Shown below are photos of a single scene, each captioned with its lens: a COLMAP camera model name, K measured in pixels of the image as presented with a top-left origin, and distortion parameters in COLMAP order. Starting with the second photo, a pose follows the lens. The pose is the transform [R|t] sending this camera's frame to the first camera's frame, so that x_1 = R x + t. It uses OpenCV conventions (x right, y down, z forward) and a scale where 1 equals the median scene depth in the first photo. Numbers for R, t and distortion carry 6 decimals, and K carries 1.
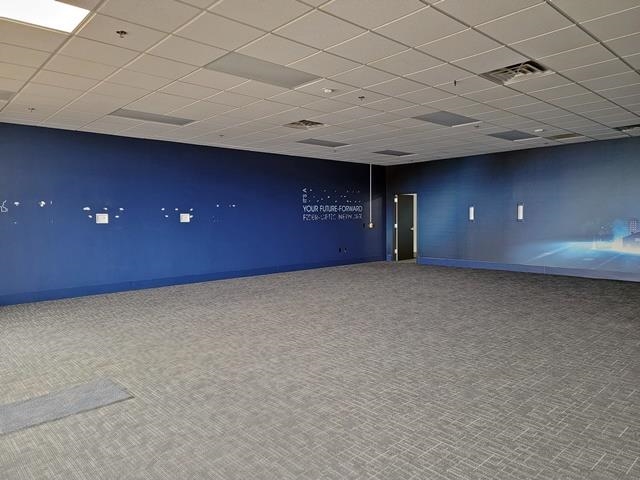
lens RADIAL K [[439.1, 0, 320.0], [0, 439.1, 240.0], [0, 0, 1]] dist [0.078787, -0.059974]
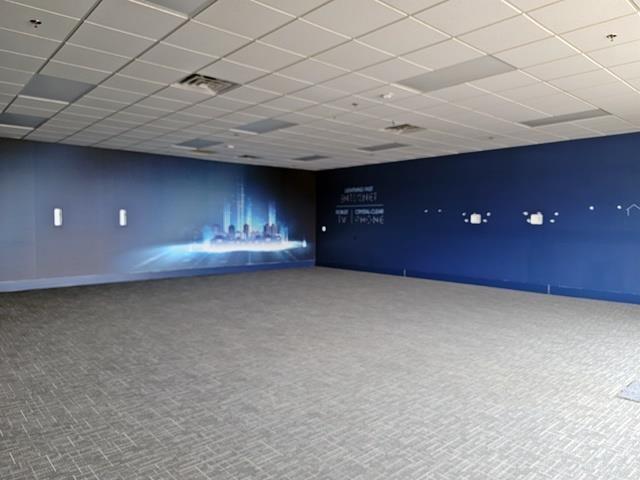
lens RADIAL K [[450.2, 0, 322.1], [0, 450.2, 224.4], [0, 0, 1]] dist [0.082217, -0.069832]
pose [[0.011407, 0.001613, 0.999934, -0.545171], [0.050297, 0.998732, -0.002184, -0.028054], [-0.998669, 0.050318, 0.011312, 0.650305]]
